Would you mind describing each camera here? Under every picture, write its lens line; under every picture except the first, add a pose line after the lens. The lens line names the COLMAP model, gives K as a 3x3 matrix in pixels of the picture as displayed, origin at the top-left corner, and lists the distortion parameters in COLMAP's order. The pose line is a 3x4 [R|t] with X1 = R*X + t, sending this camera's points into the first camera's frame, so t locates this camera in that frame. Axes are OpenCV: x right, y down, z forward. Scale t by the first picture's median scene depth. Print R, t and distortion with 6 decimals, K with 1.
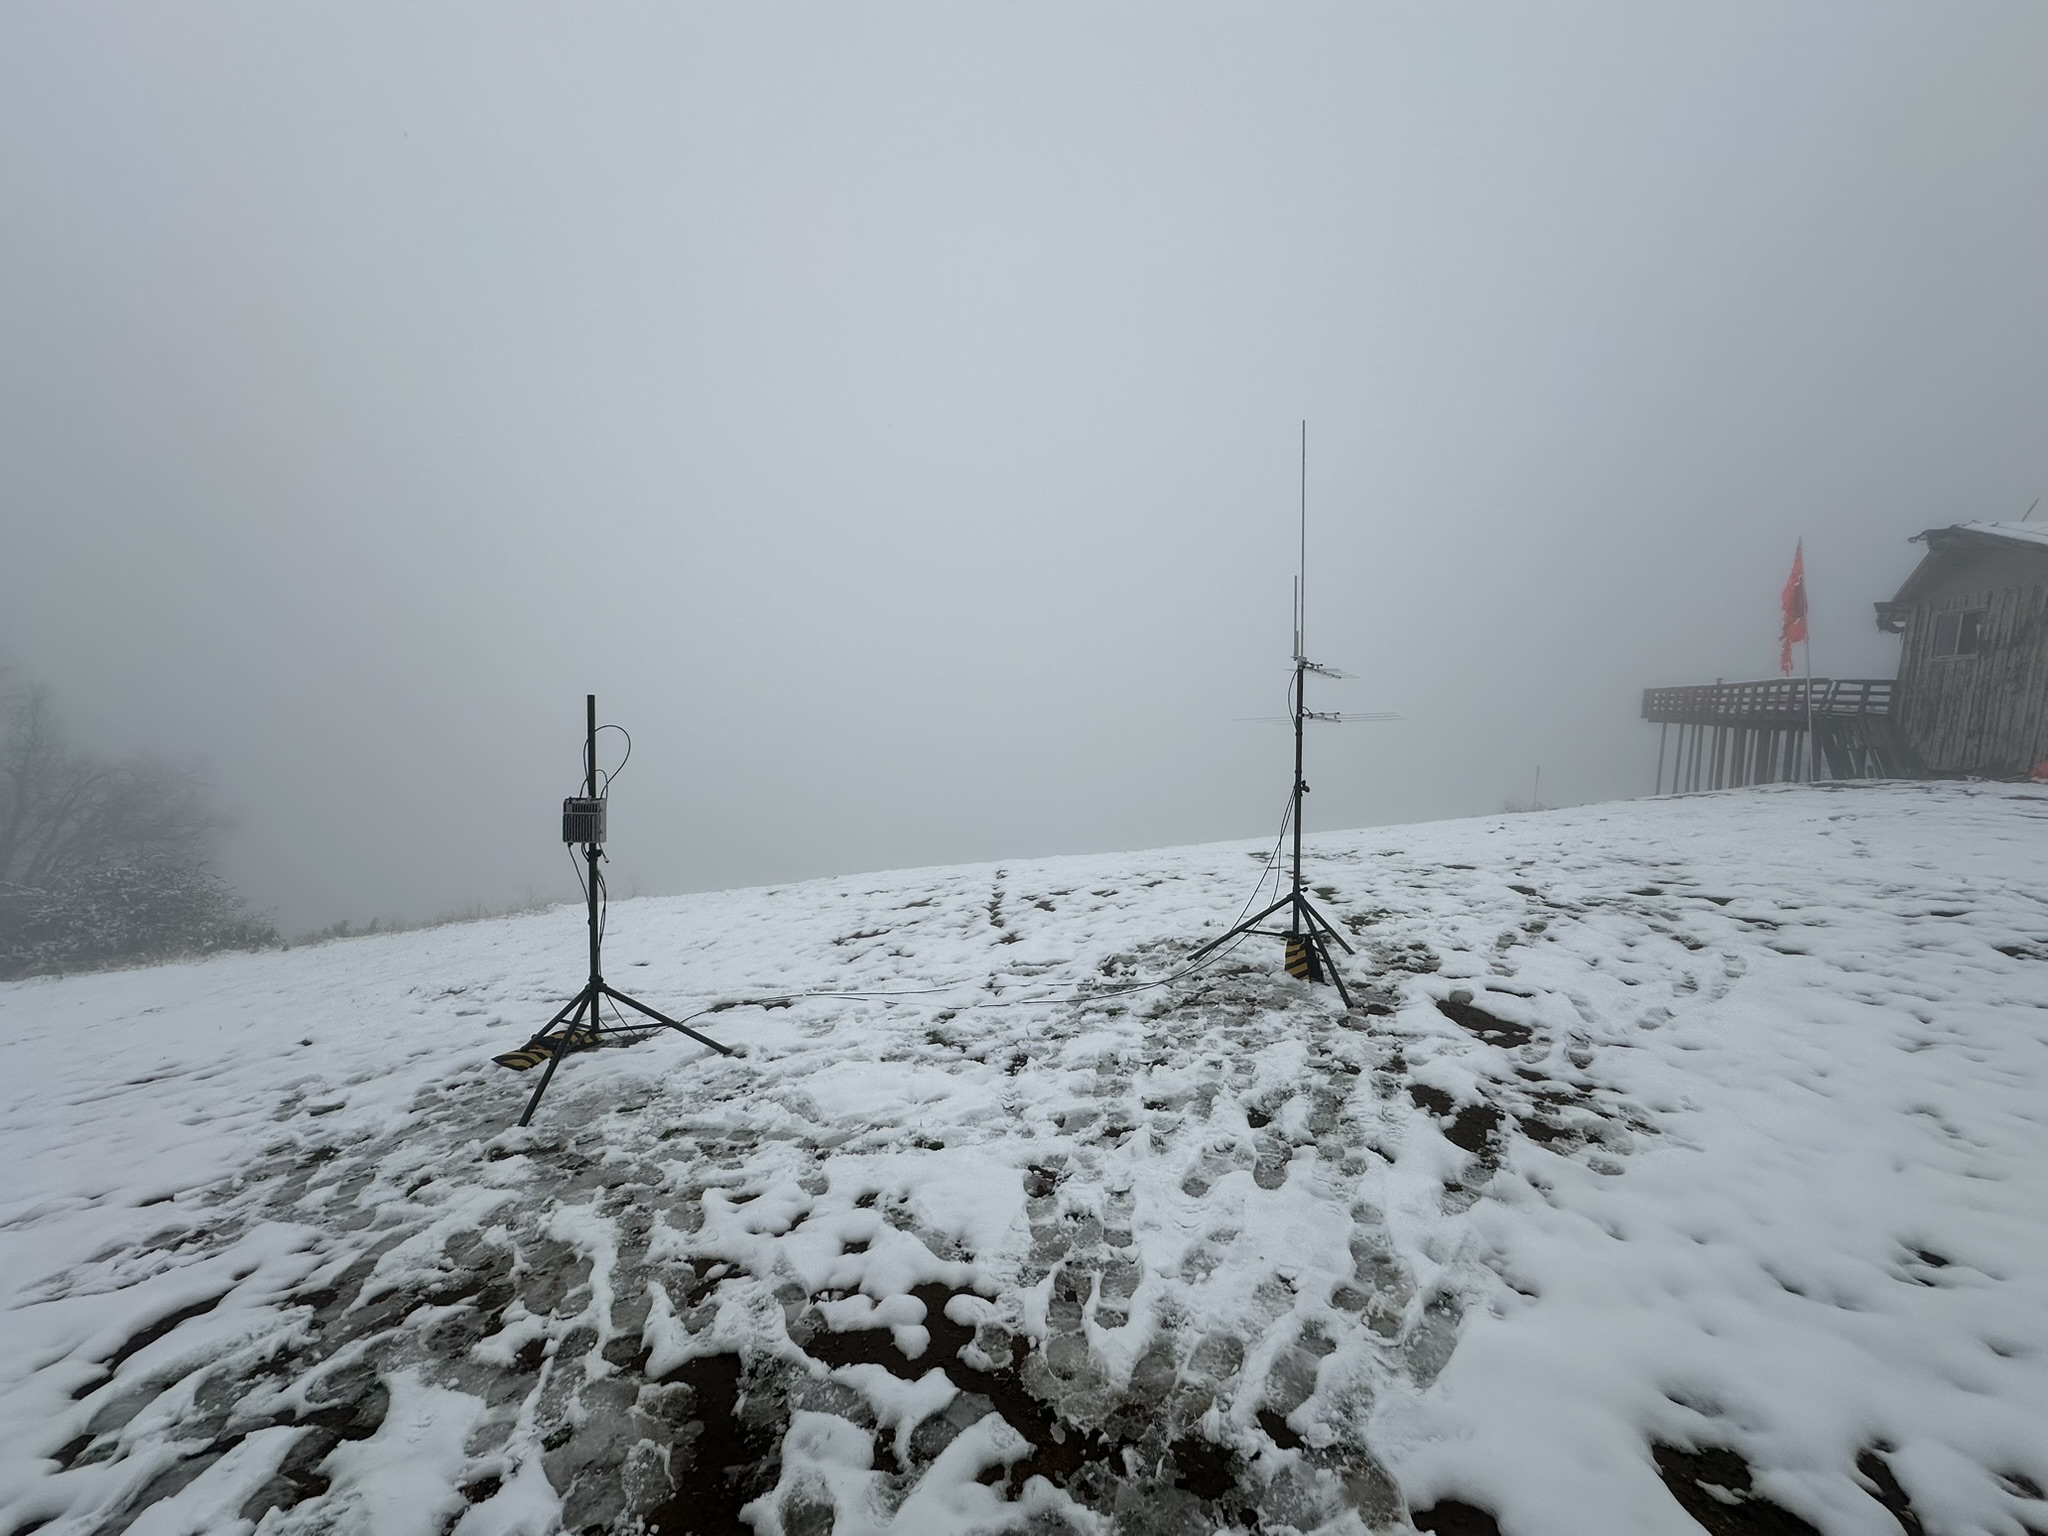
lens RADIAL K [[810.5, 0, 1025.7], [0, 810.5, 770.5], [0, 0, 1]] dist [0.003286, -0.000111]
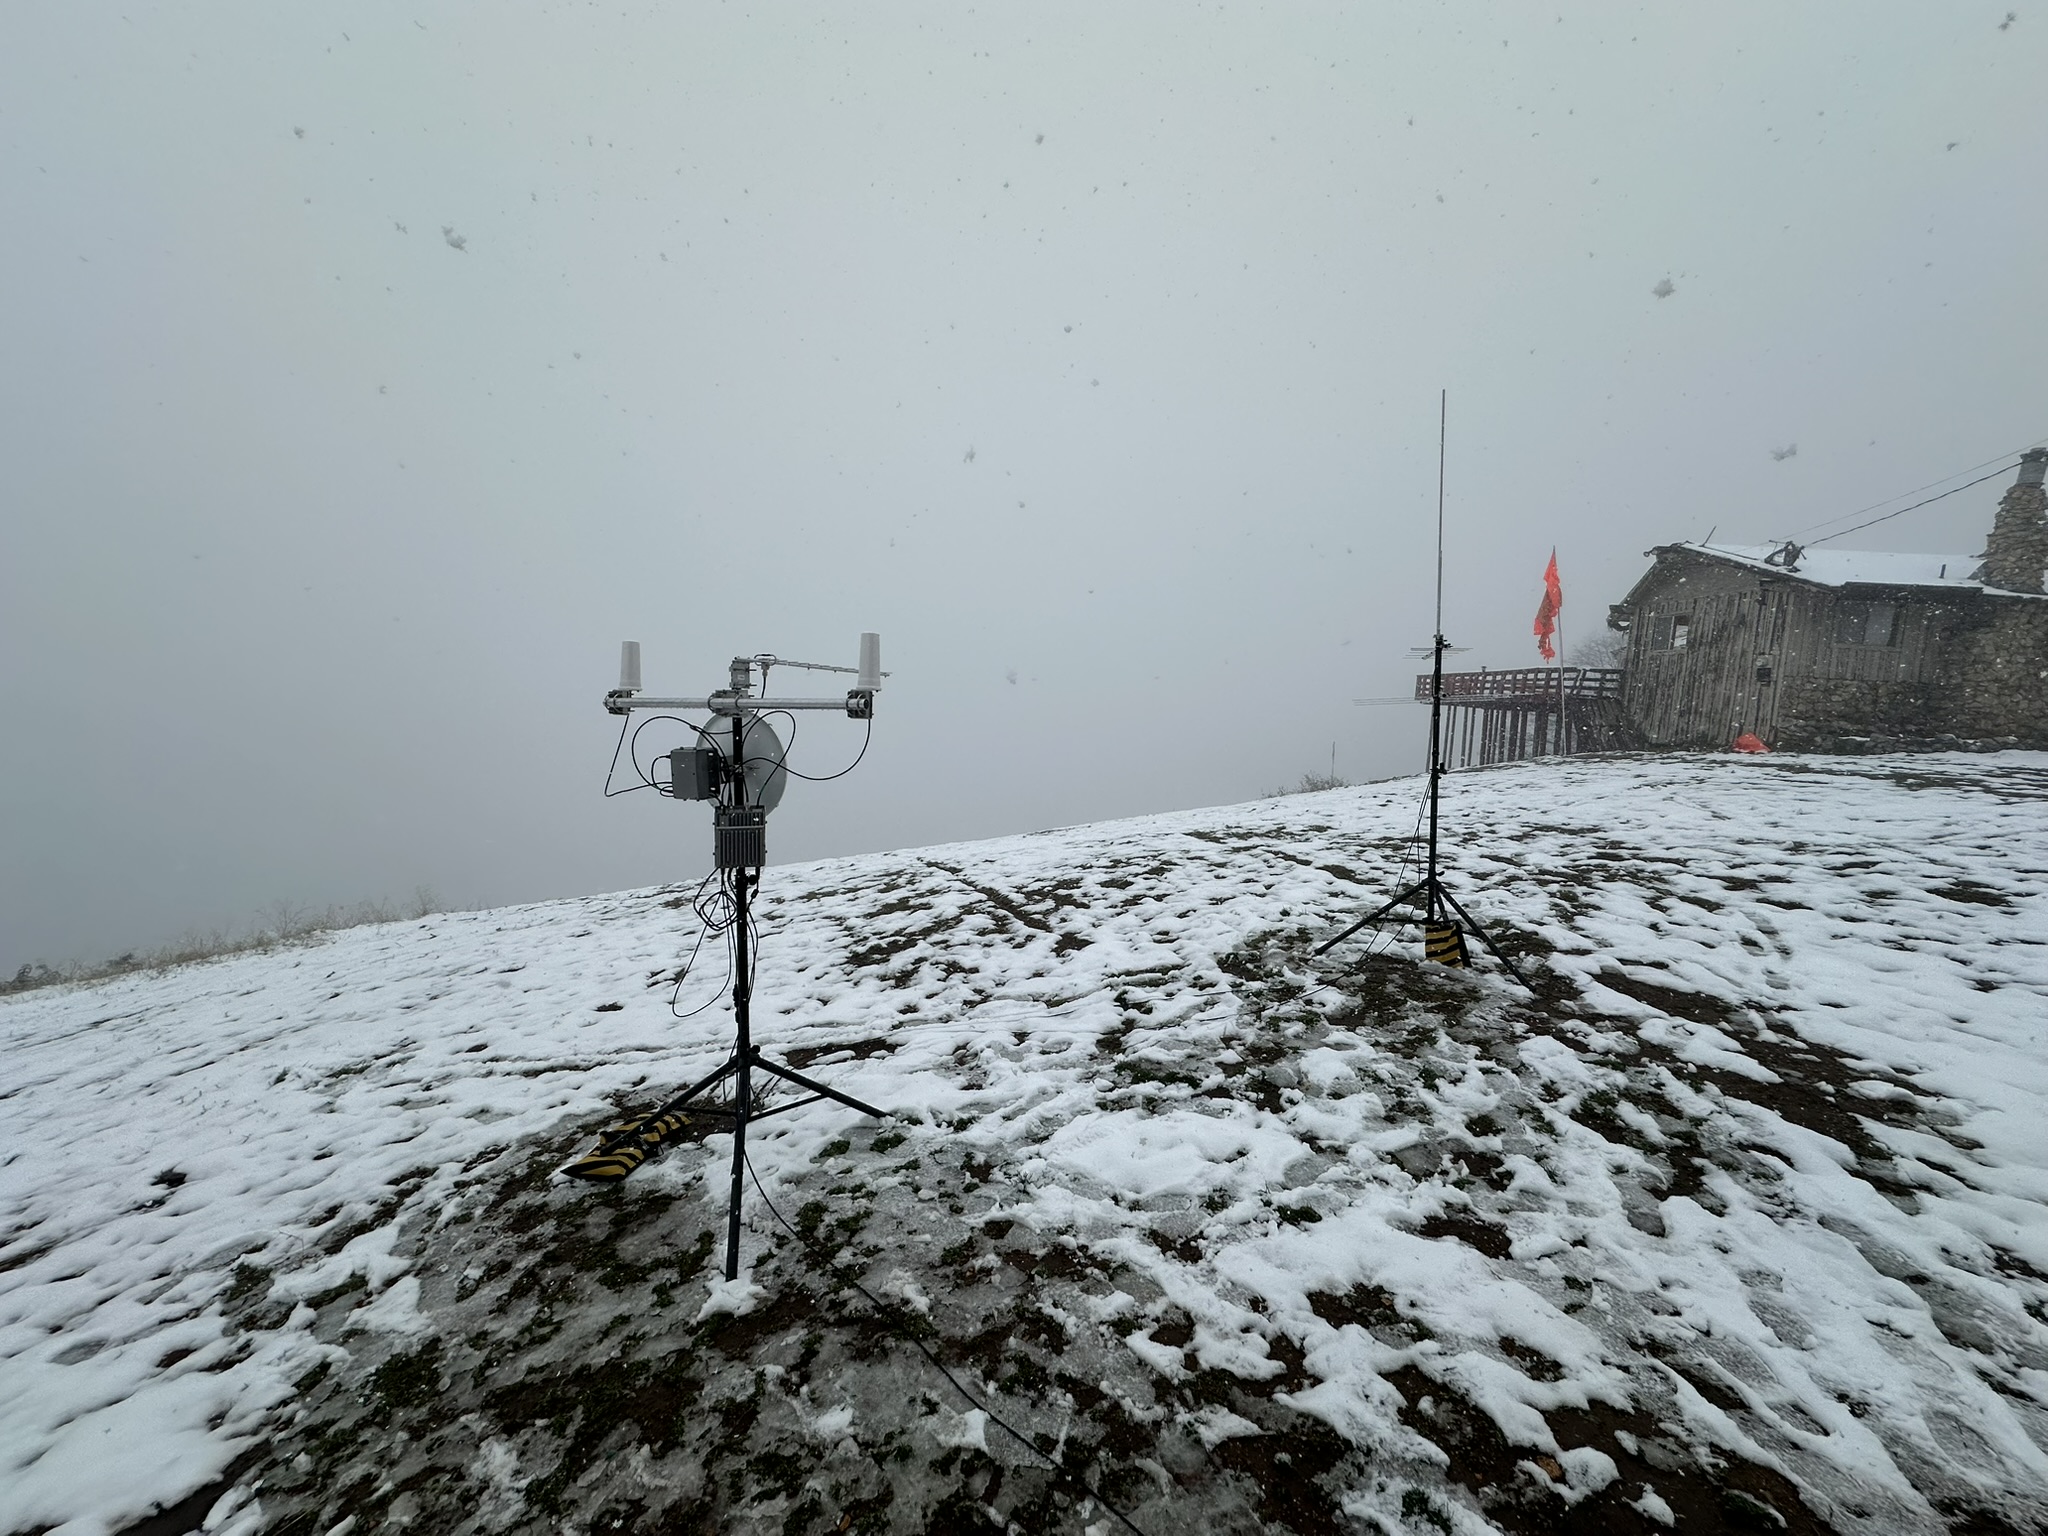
lens RADIAL K [[810.5, 0, 1024.6], [0, 810.5, 769.2], [0, 0, 1]] dist [0.003286, -0.000111]
pose [[0.966307, -0.020252, 0.256594, -0.119076], [0.014772, 0.999620, 0.023264, -0.003525], [-0.256968, -0.018690, 0.966239, 0.055371]]
